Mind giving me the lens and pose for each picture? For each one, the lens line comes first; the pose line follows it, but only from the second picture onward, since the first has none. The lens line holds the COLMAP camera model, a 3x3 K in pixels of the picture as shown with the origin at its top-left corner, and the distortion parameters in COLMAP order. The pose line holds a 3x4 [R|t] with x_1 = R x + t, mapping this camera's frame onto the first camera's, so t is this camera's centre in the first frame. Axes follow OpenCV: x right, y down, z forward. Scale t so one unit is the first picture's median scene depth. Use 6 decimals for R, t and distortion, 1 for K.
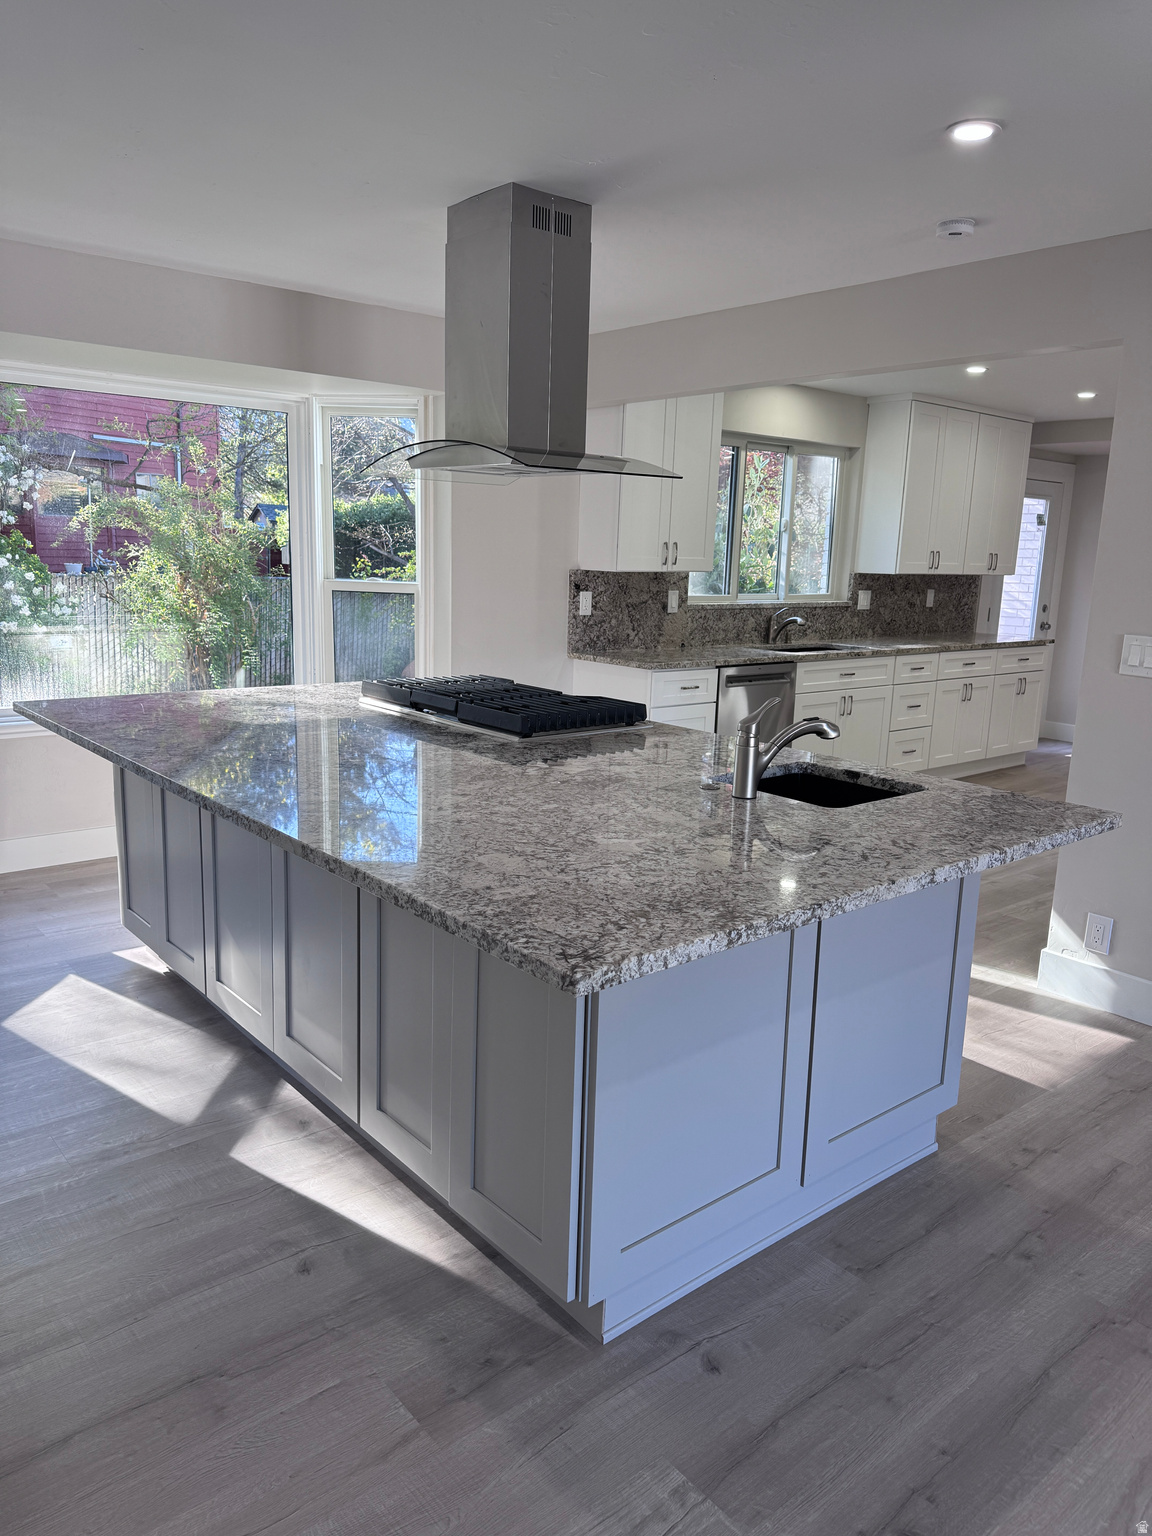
lens RADIAL K [[1084.9, 0, 576.0], [0, 1084.9, 768.0], [0, 0, 1]] dist [0.052152, -0.061134]
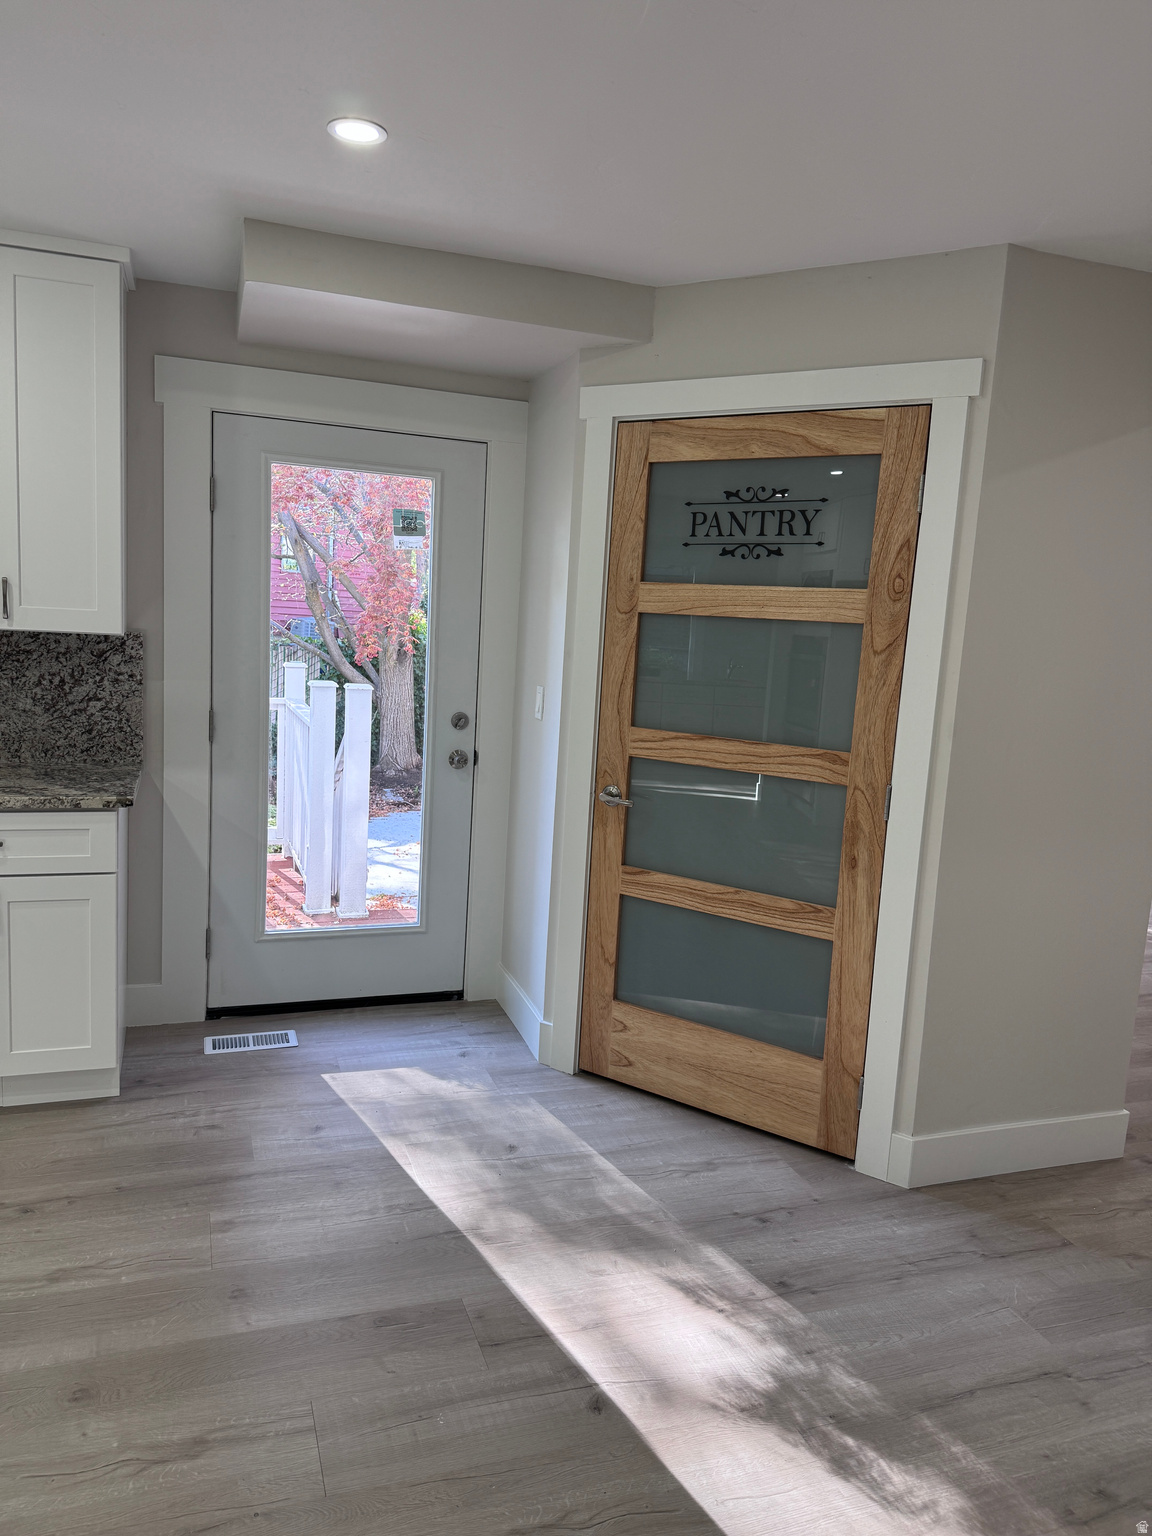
lens RADIAL K [[1072.6, 0, 565.1], [0, 1072.6, 761.0], [0, 0, 1]] dist [0.123251, -0.171738]
pose [[0.934714, 0.074162, -0.347576, 0.769339], [-0.099669, 0.993440, -0.056064, -0.133297], [0.341138, 0.087047, 0.935974, 0.731558]]
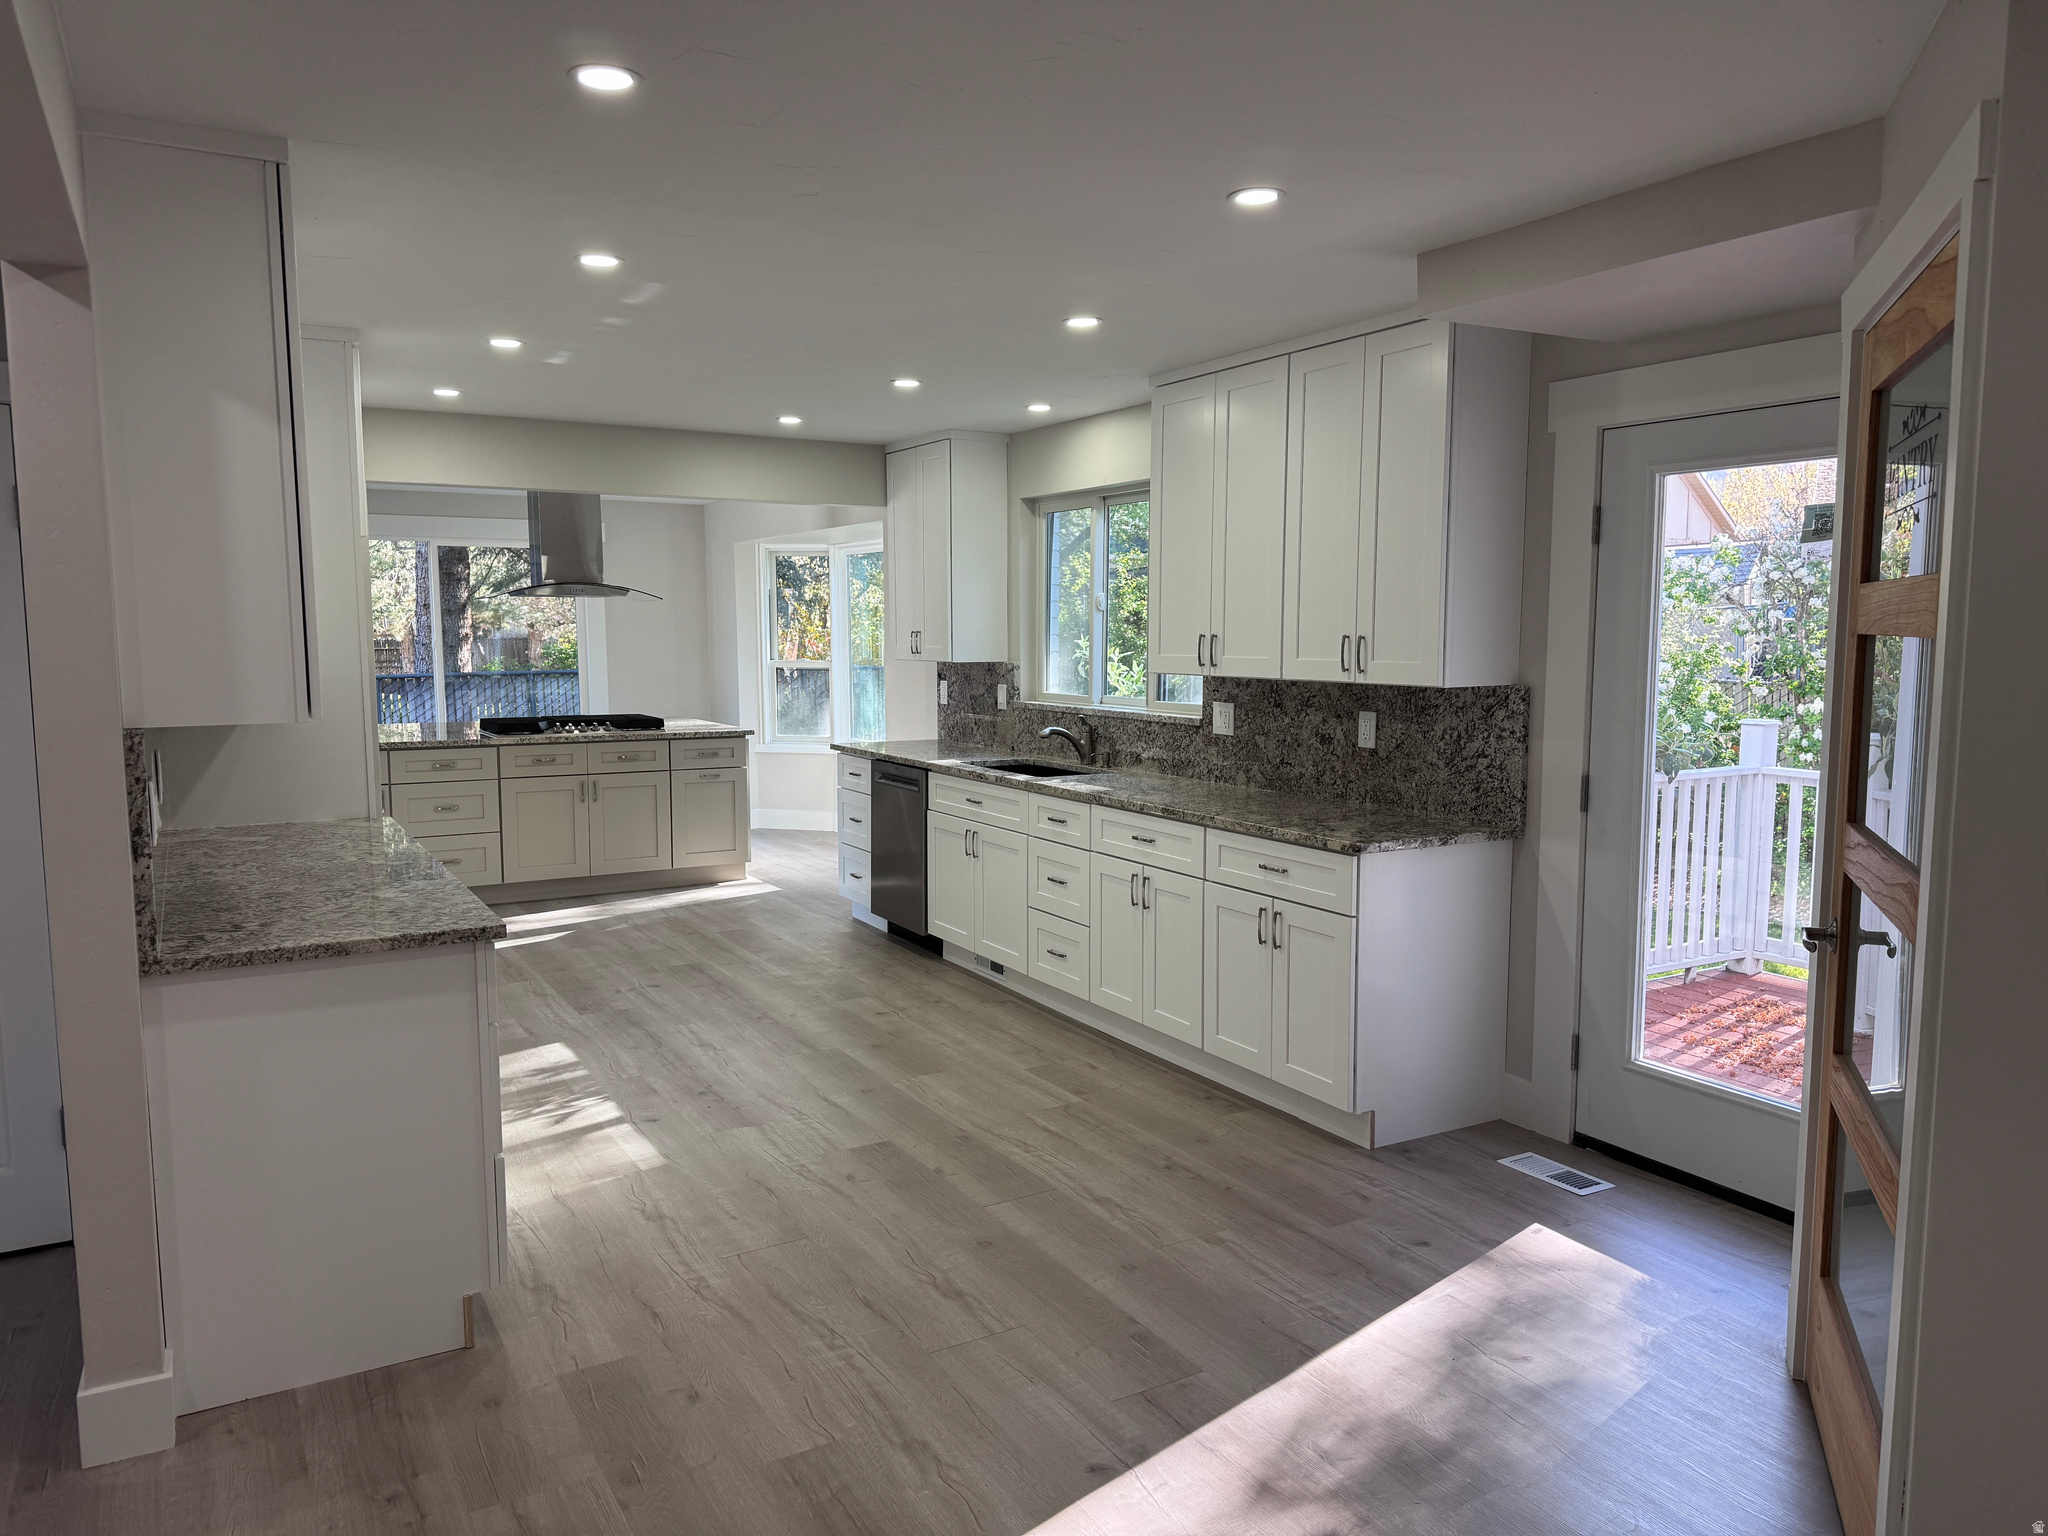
lens RADIAL K [[1417.3, 0, 1031.7], [0, 1417.3, 771.7], [0, 0, 1]] dist [0.133152, -0.224552]
pose [[-0.159025, 0.075000, -0.984422, 1.035546], [-0.198954, 0.974220, 0.106362, -0.187598], [0.967020, 0.212769, -0.140004, 1.016651]]
